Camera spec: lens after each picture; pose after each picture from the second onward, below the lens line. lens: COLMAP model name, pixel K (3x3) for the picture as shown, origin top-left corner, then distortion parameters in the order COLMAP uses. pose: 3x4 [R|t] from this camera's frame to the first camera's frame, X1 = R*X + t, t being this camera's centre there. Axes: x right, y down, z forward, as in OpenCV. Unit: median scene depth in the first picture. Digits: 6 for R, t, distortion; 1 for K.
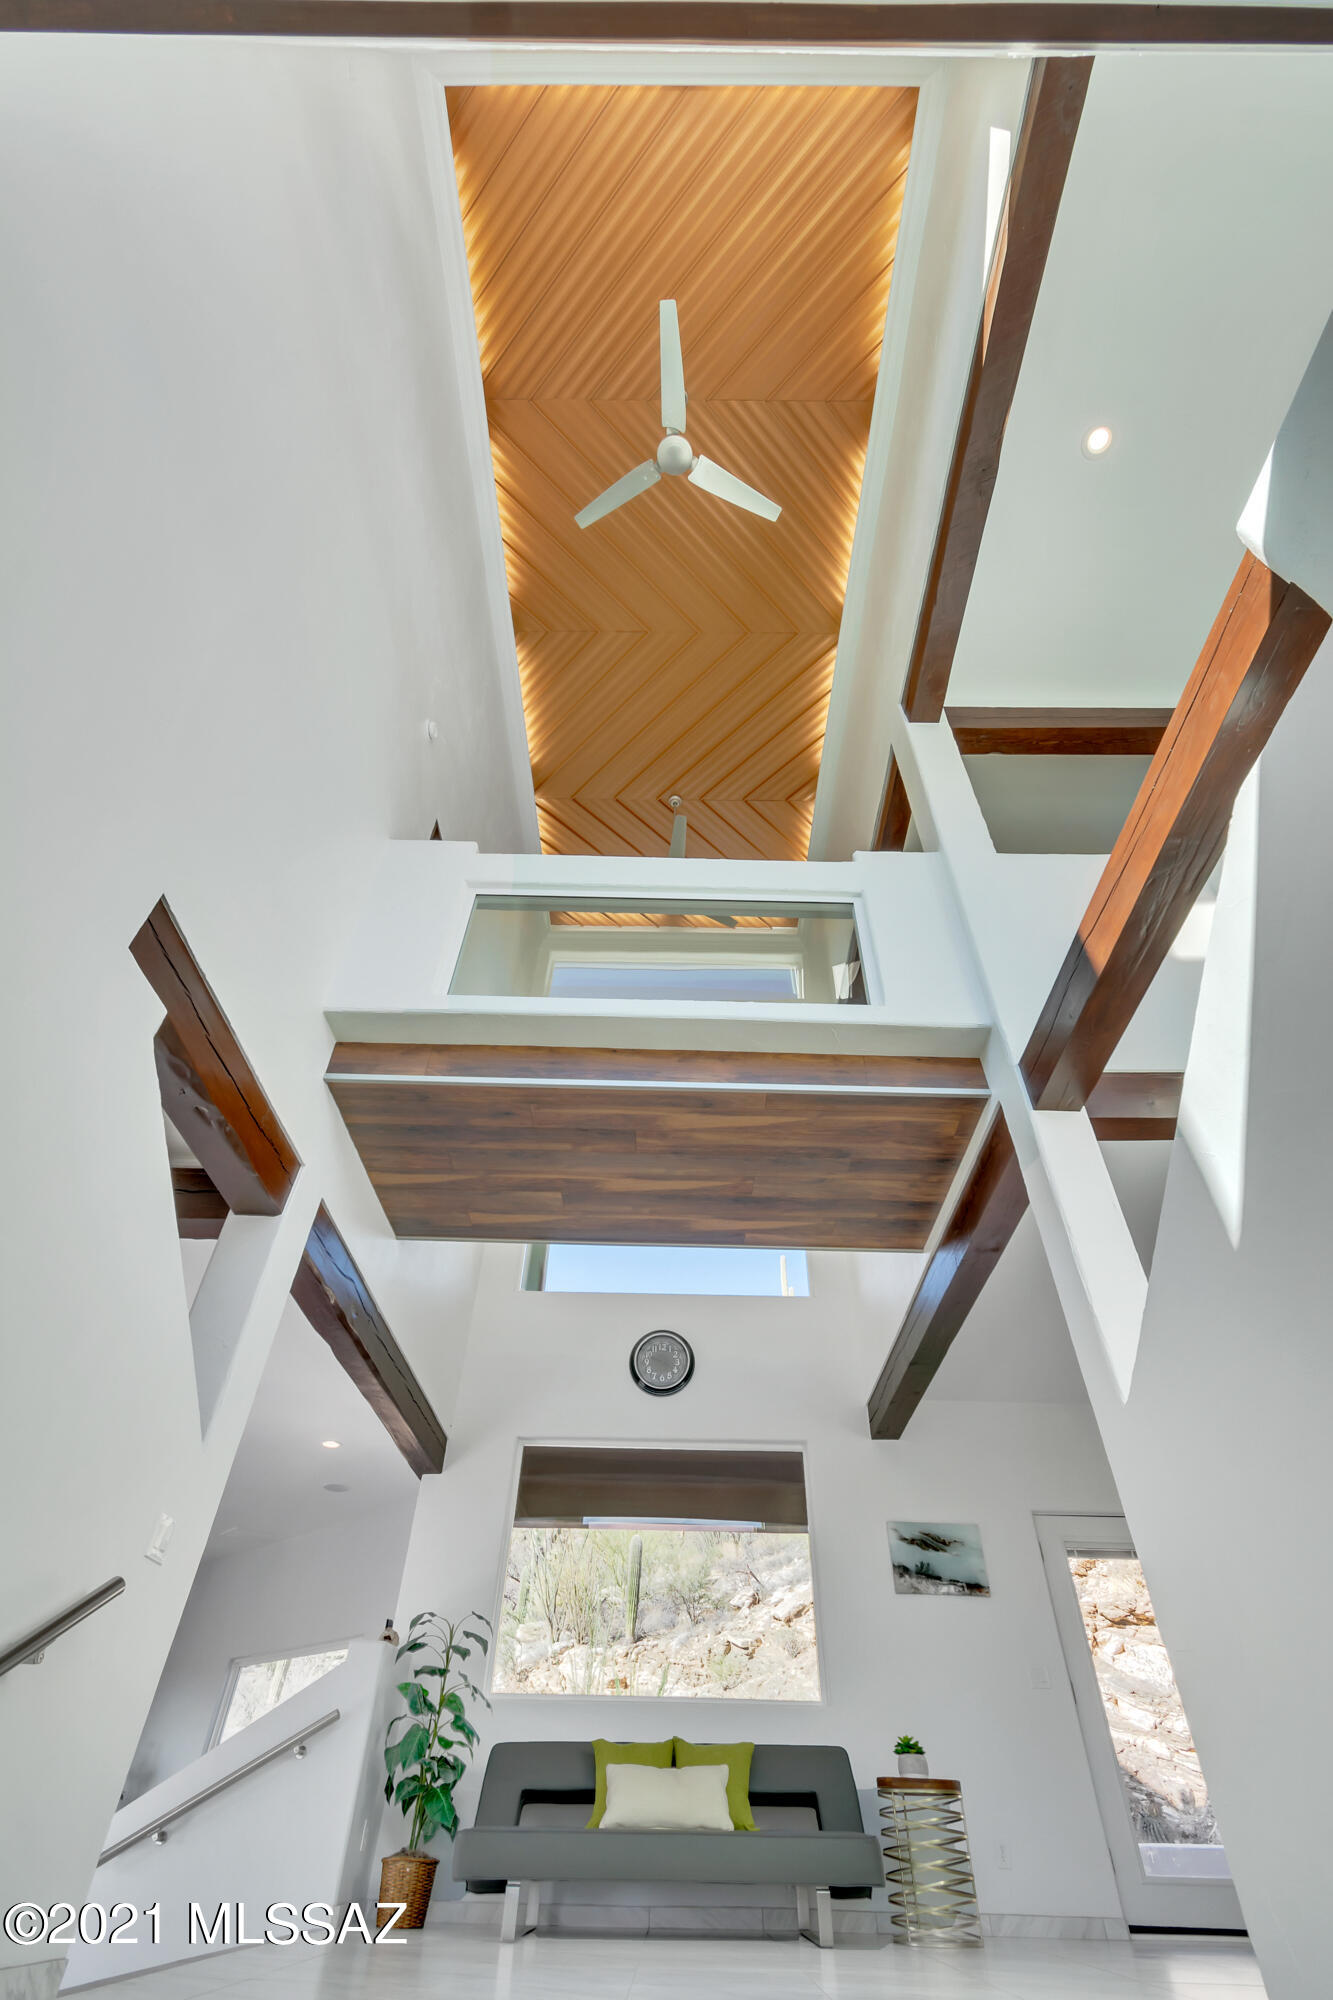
lens RADIAL K [[887.3, 0, 679.0], [0, 887.3, 995.4], [0, 0, 1]] dist [0.002385, -0.000916]
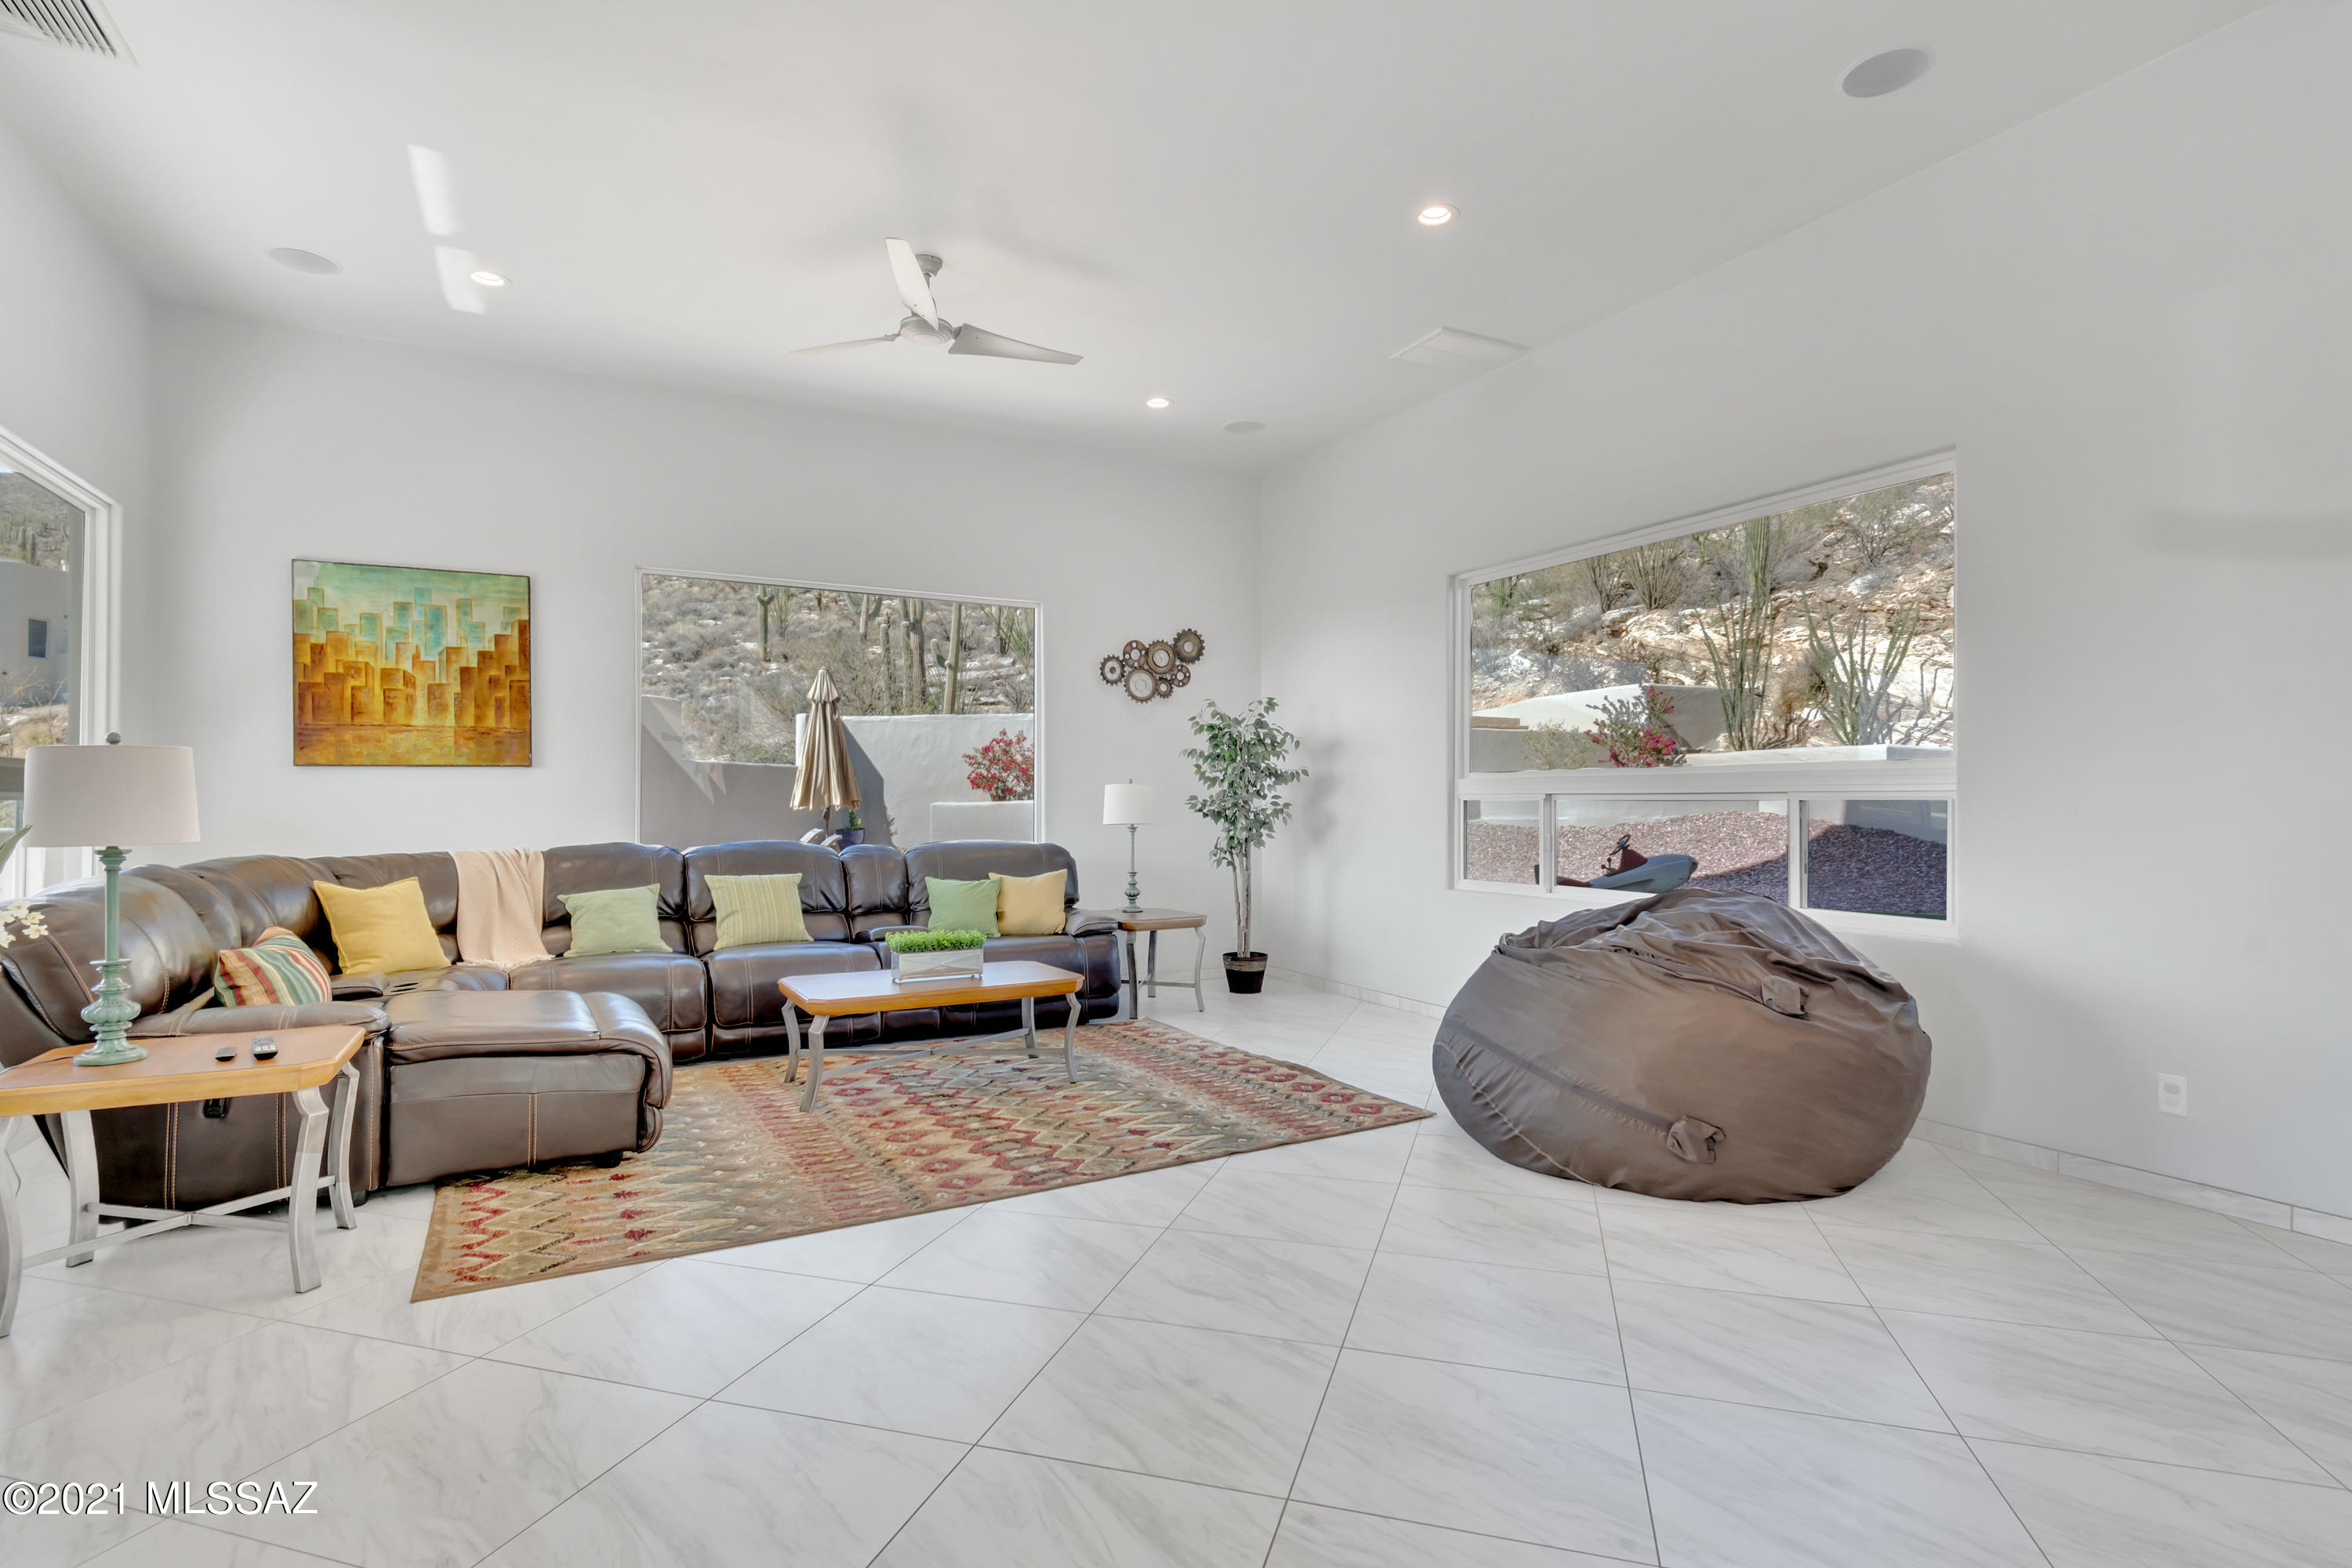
lens RADIAL K [[1155.1, 0, 1183.6], [0, 1155.1, 788.6], [0, 0, 1]] dist [0.003469, 0.000050]
pose [[0.953788, -0.019586, -0.299842, -0.660508], [0.217554, 0.733324, 0.644132, 0.523551], [0.207265, -0.679597, 0.703697, 0.566303]]
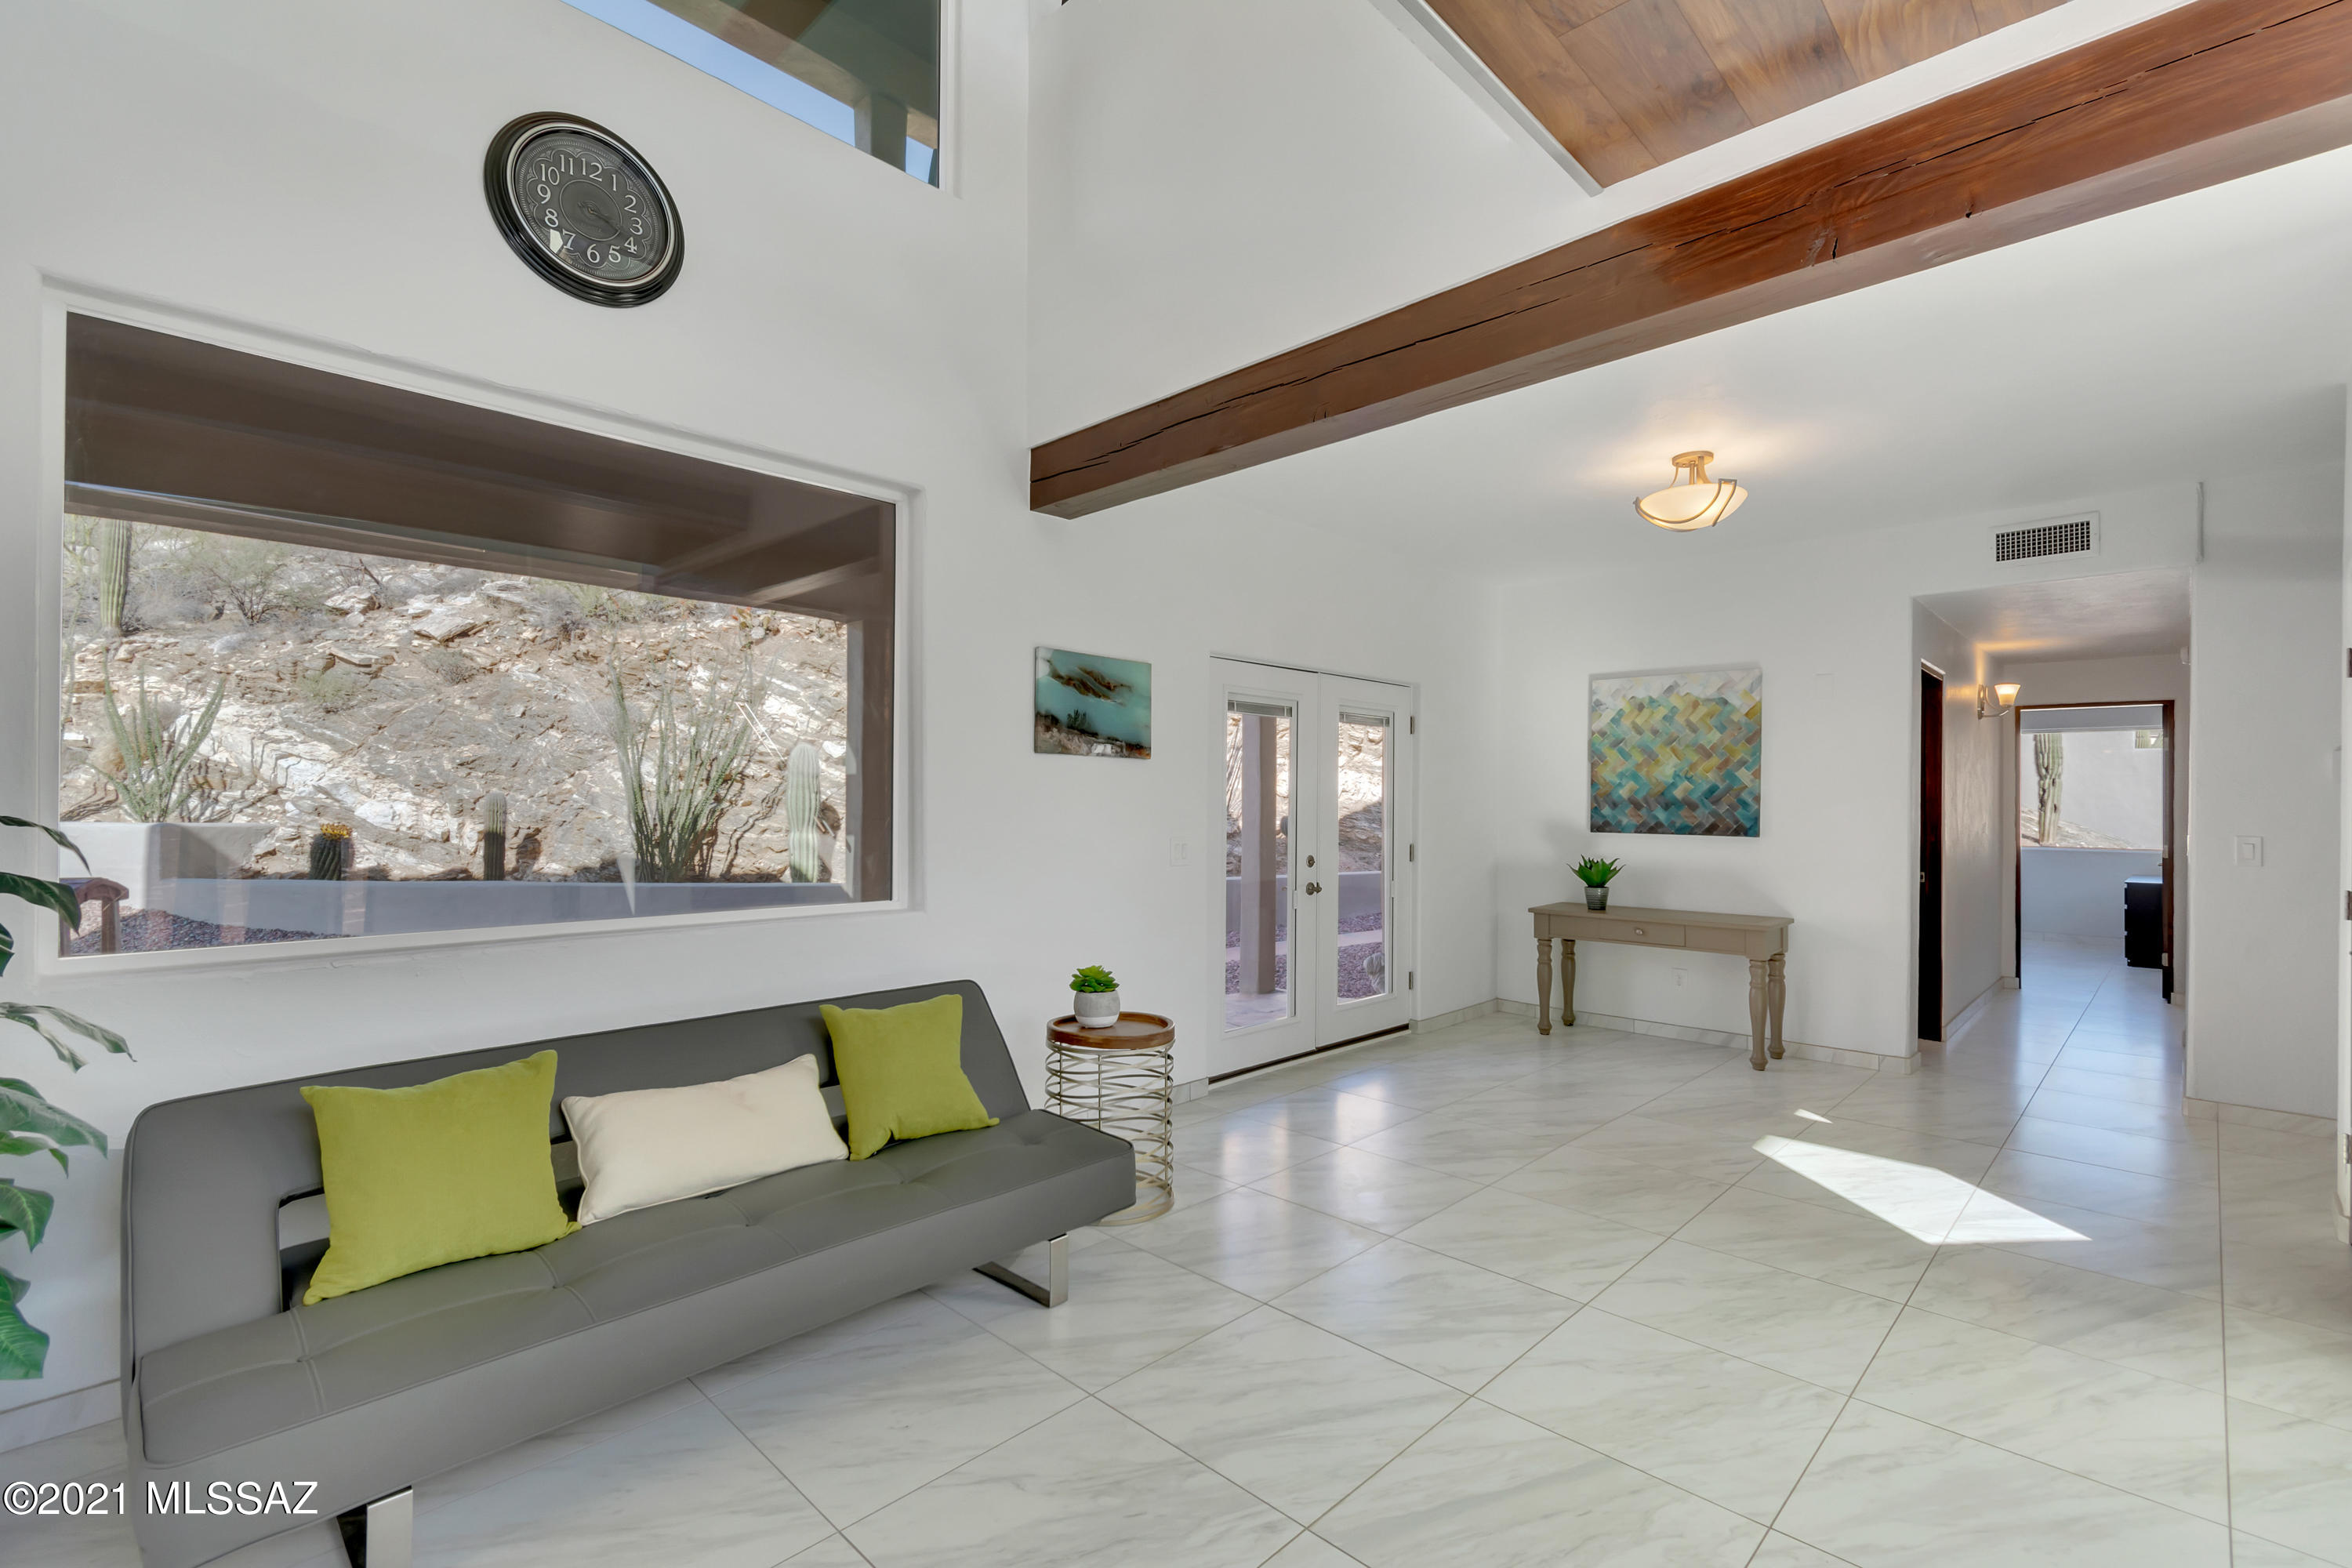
lens RADIAL K [[1043.5, 0, 1186.1], [0, 1043.5, 799.9], [0, 0, 1]] dist [0.002385, -0.000916]
pose [[0.701032, -0.011672, 0.713034, -0.158887], [-0.487136, 0.722392, 0.490762, 0.260321], [-0.520819, -0.691385, 0.500734, 0.493536]]
